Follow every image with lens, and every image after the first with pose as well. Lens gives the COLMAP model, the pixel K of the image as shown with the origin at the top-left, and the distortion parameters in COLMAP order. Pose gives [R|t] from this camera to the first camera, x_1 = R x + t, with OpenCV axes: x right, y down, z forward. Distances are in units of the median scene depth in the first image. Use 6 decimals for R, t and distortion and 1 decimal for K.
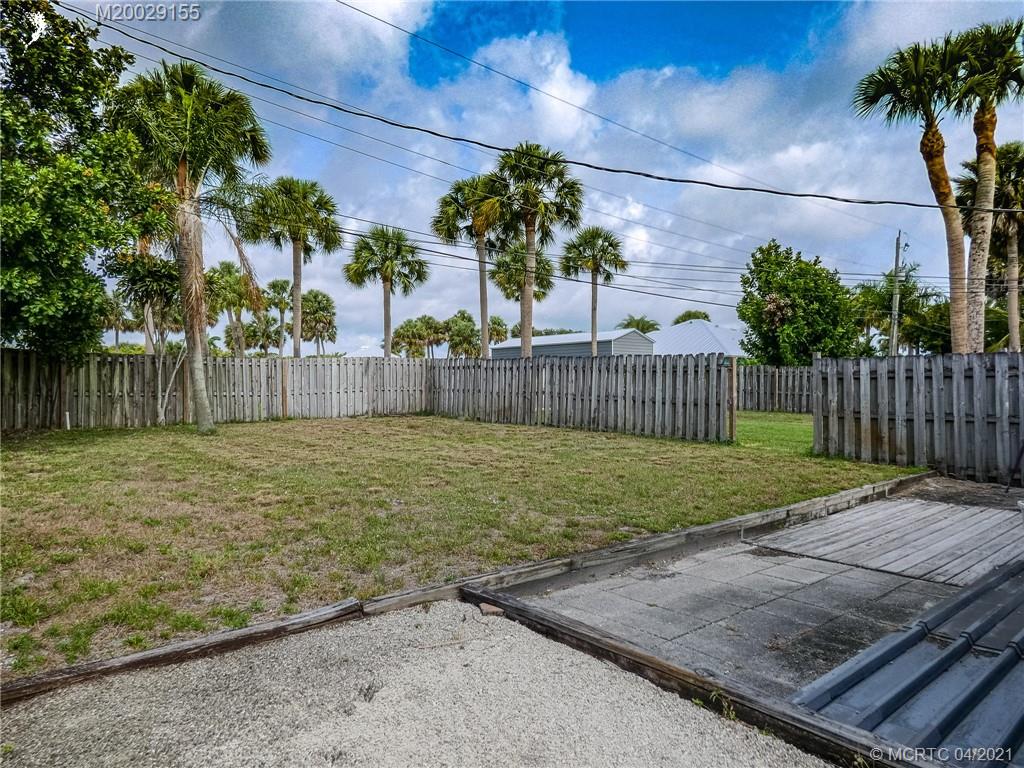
lens RADIAL K [[661.3, 0, 505.1], [0, 661.3, 377.5], [0, 0, 1]] dist [-0.001283, 0.010205]
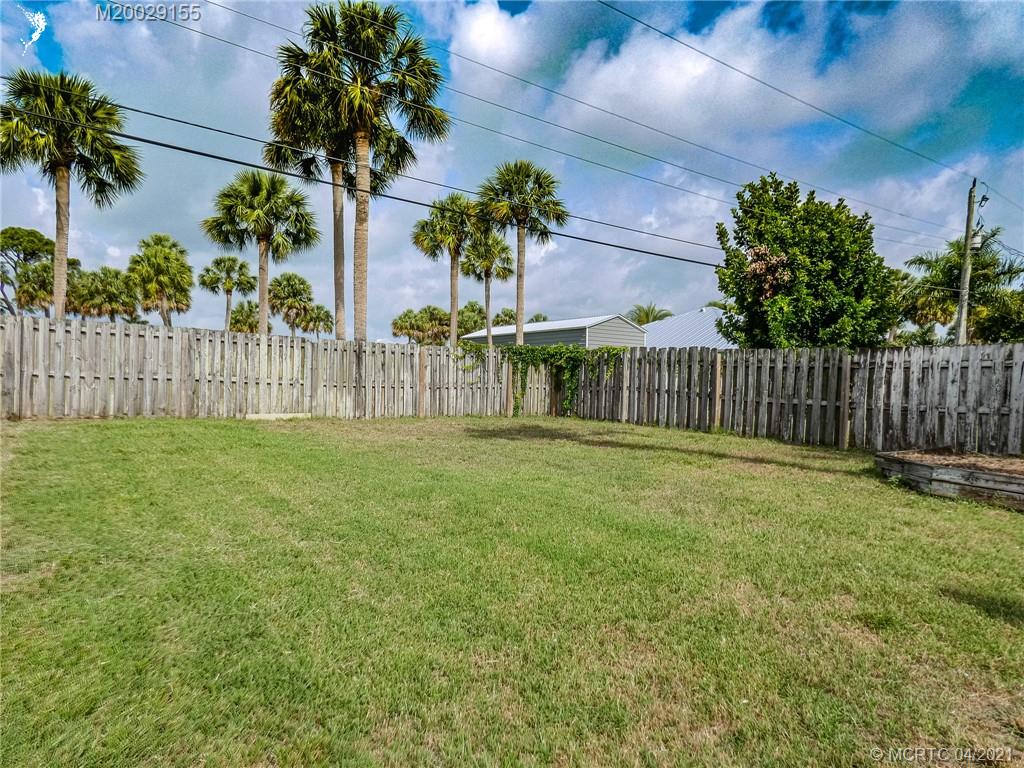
lens RADIAL K [[661.3, 0, 490.6], [0, 661.3, 371.2], [0, 0, 1]] dist [-0.001283, 0.010205]
pose [[0.995110, 0.026389, -0.095182, 0.358627], [-0.027242, 0.999599, -0.007669, 0.013869], [0.094942, 0.010225, 0.995430, 0.571234]]
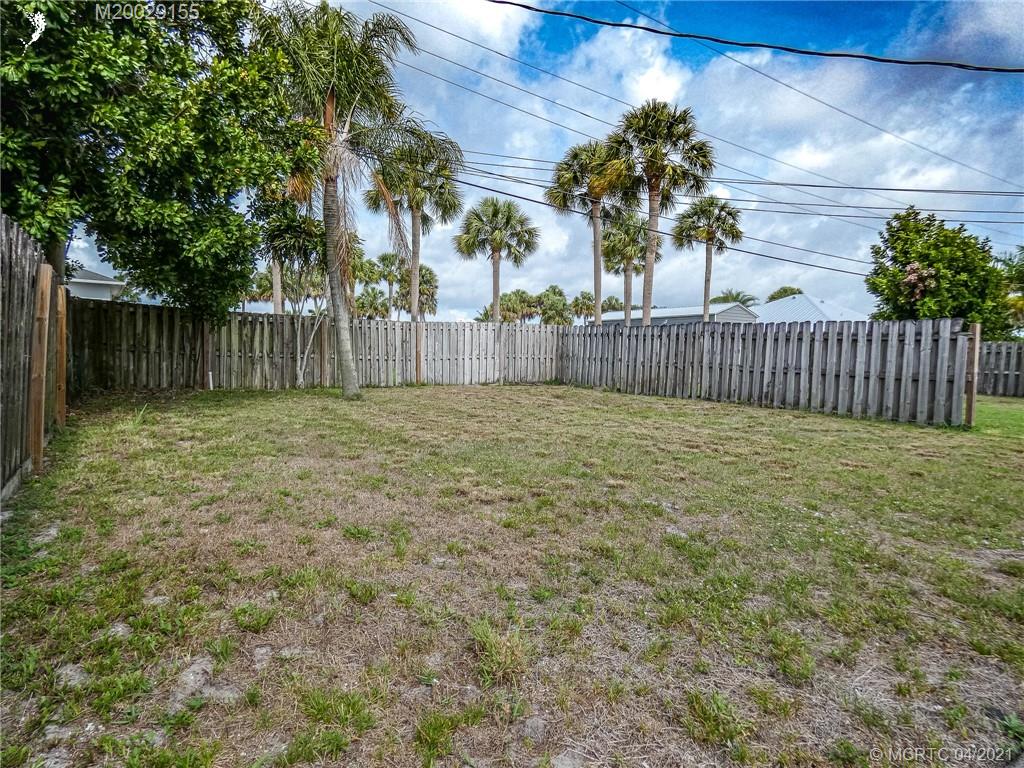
lens RADIAL K [[617.0, 0, 514.5], [0, 617.0, 381.5], [0, 0, 1]] dist [0.014999, 0.000403]
pose [[0.993216, 0.025171, -0.113525, -0.084279], [-0.019418, 0.998484, 0.051499, 0.007953], [0.114649, -0.048946, 0.992200, 0.109921]]
